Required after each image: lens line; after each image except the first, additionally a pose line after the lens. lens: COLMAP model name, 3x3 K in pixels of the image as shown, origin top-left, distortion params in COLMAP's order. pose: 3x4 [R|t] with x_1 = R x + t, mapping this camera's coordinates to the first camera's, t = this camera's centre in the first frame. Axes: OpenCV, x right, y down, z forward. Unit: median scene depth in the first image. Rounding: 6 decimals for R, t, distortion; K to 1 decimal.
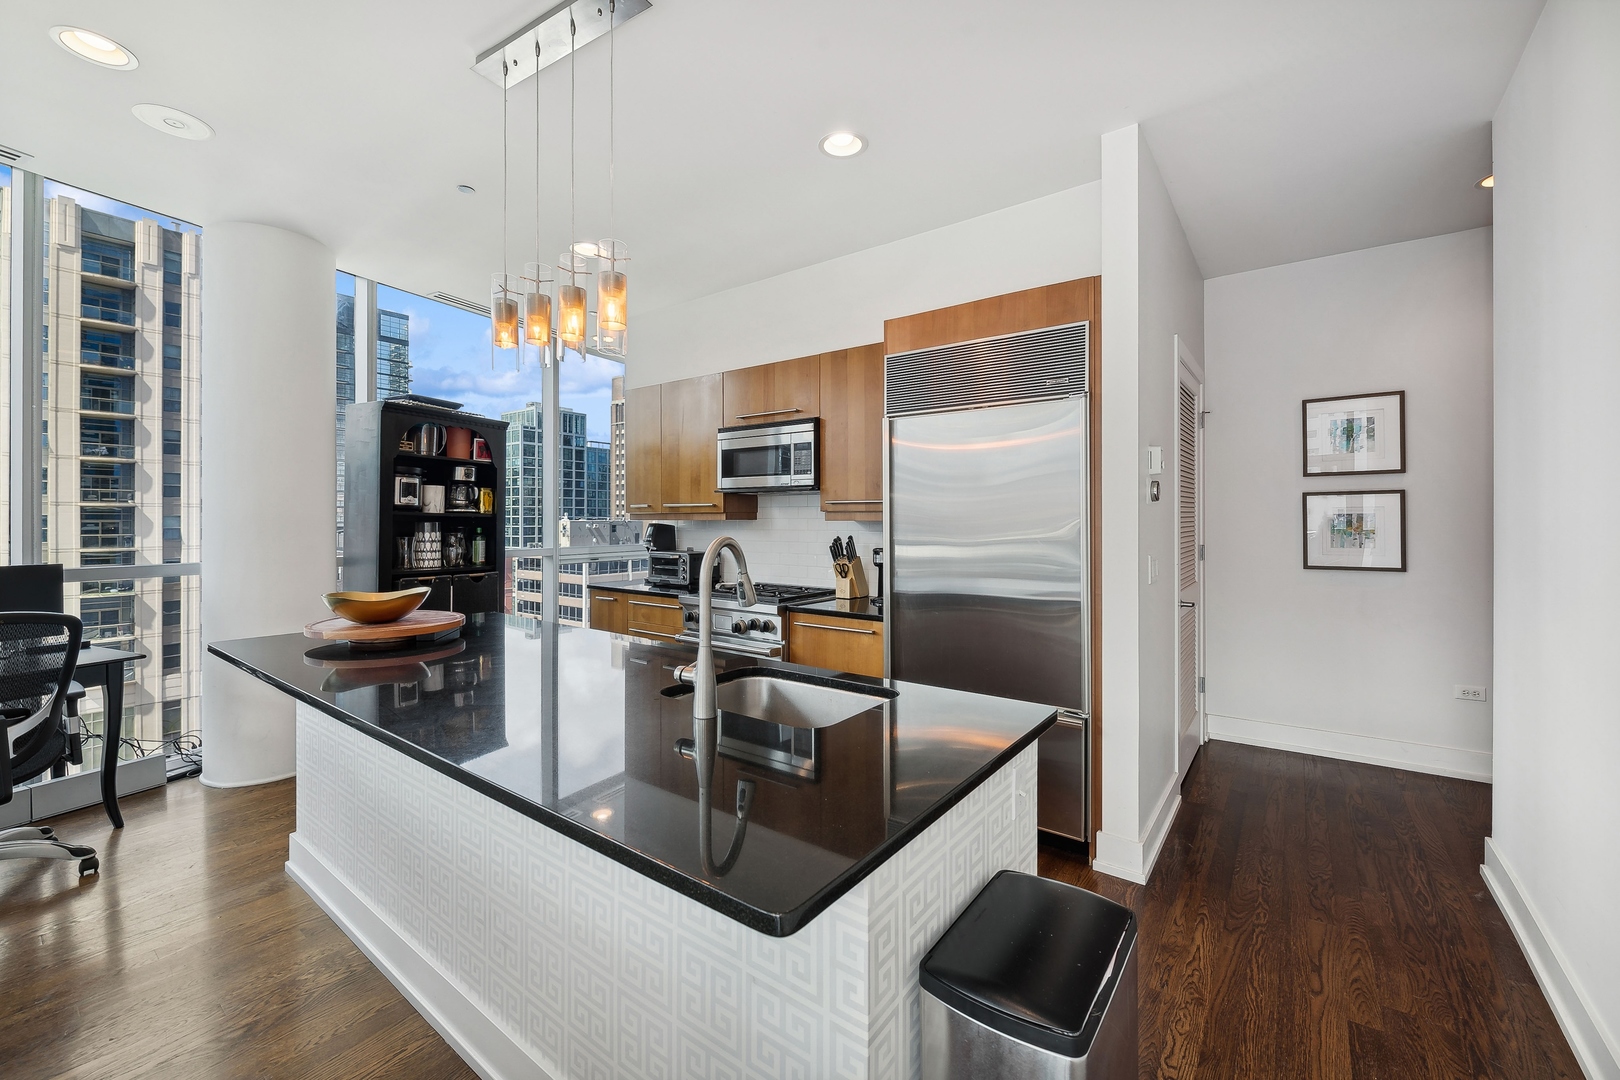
lens RADIAL K [[659.0, 0, 820.2], [0, 659.0, 525.3], [0, 0, 1]] dist [-0.000243, -0.000872]
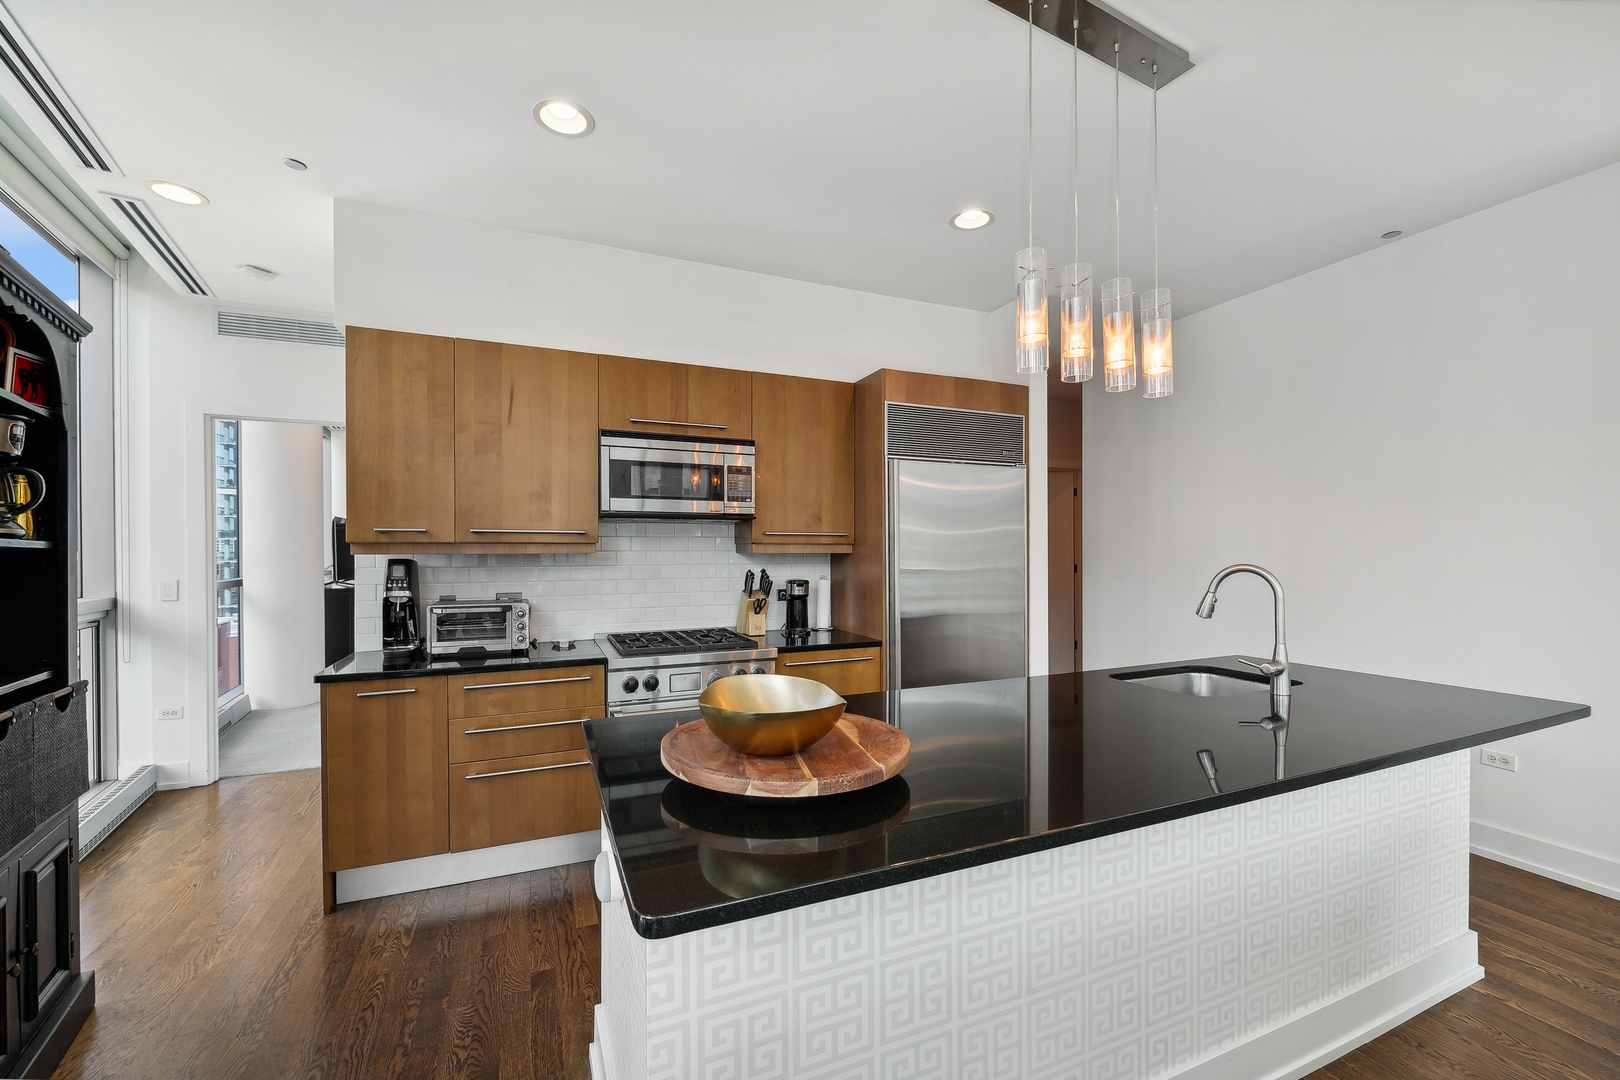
lens RADIAL K [[659.0, 0, 802.7], [0, 659.0, 546.9], [0, 0, 1]] dist [-0.000243, -0.000872]
pose [[0.507797, -0.005720, 0.861458, -0.719964], [0.002857, 0.999984, 0.004956, -0.019414], [-0.861472, -0.000056, 0.507805, 0.454286]]
